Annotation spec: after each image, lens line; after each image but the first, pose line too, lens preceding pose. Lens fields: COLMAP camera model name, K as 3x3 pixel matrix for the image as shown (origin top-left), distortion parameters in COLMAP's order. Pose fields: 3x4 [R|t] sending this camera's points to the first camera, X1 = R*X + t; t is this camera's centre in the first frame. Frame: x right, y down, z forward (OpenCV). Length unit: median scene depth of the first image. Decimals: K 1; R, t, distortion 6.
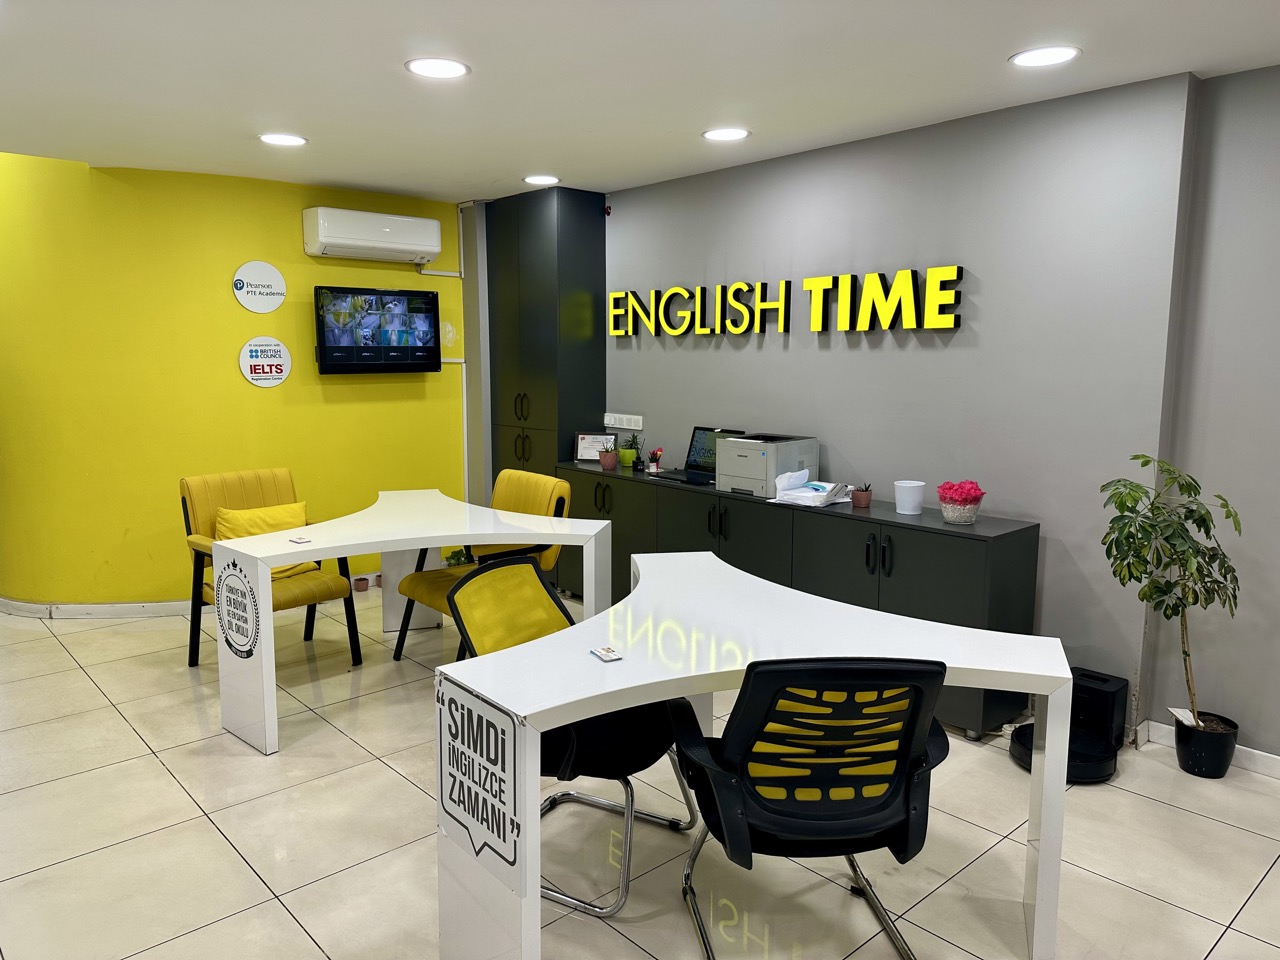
lens RADIAL K [[892.6, 0, 640.0], [0, 892.6, 480.0], [0, 0, 1]] dist [0.145757, -0.309081]
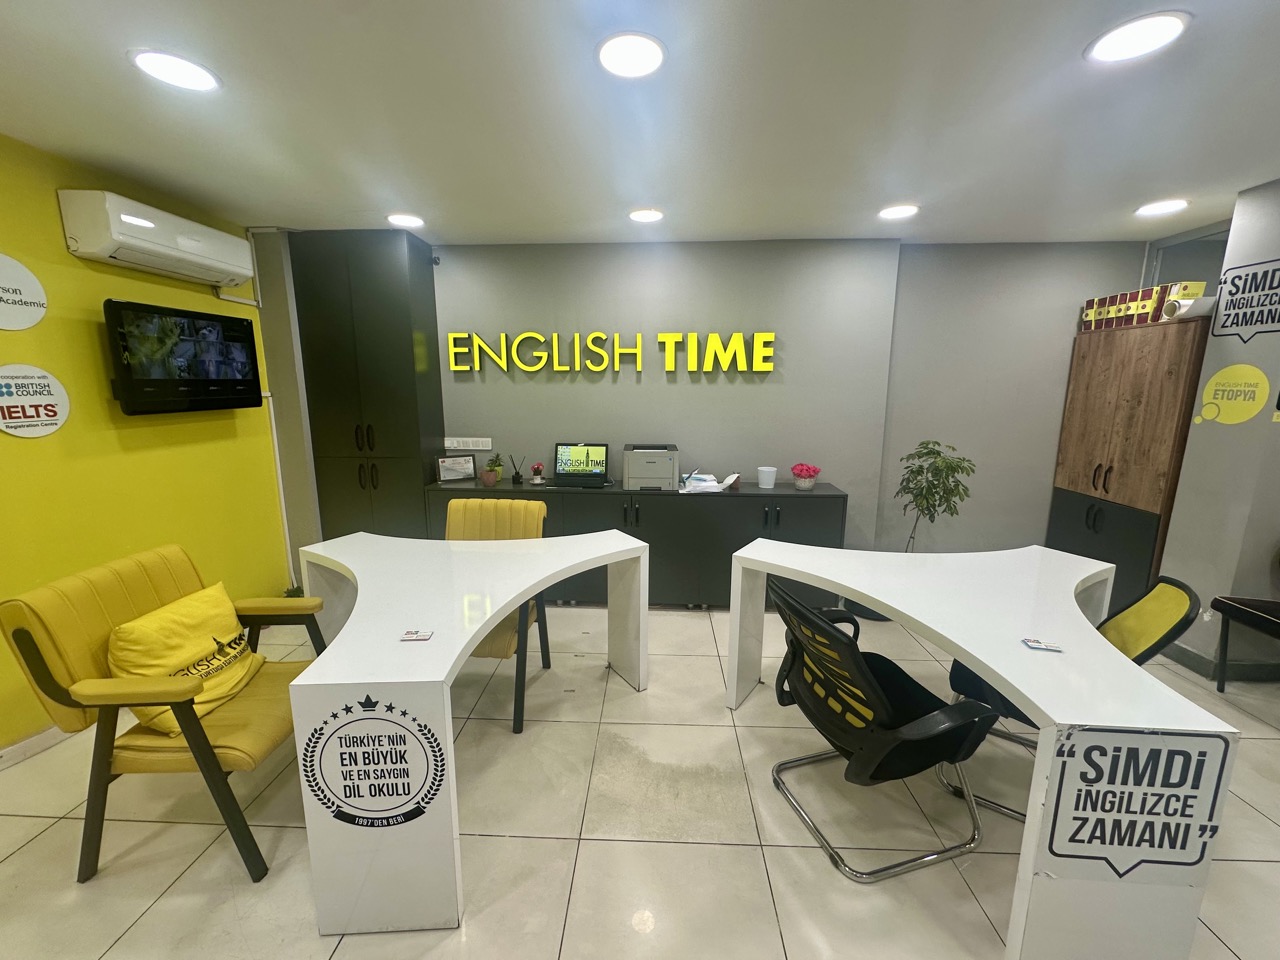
lens RADIAL K [[509.3, 0, 640.0], [0, 509.3, 480.0], [0, 0, 1]] dist [-0.001186, 0.000287]
pose [[0.699242, -0.130862, 0.702806, -0.404364], [0.100845, 0.991328, 0.084252, -0.061460], [-0.707737, 0.011962, 0.706375, 0.431866]]
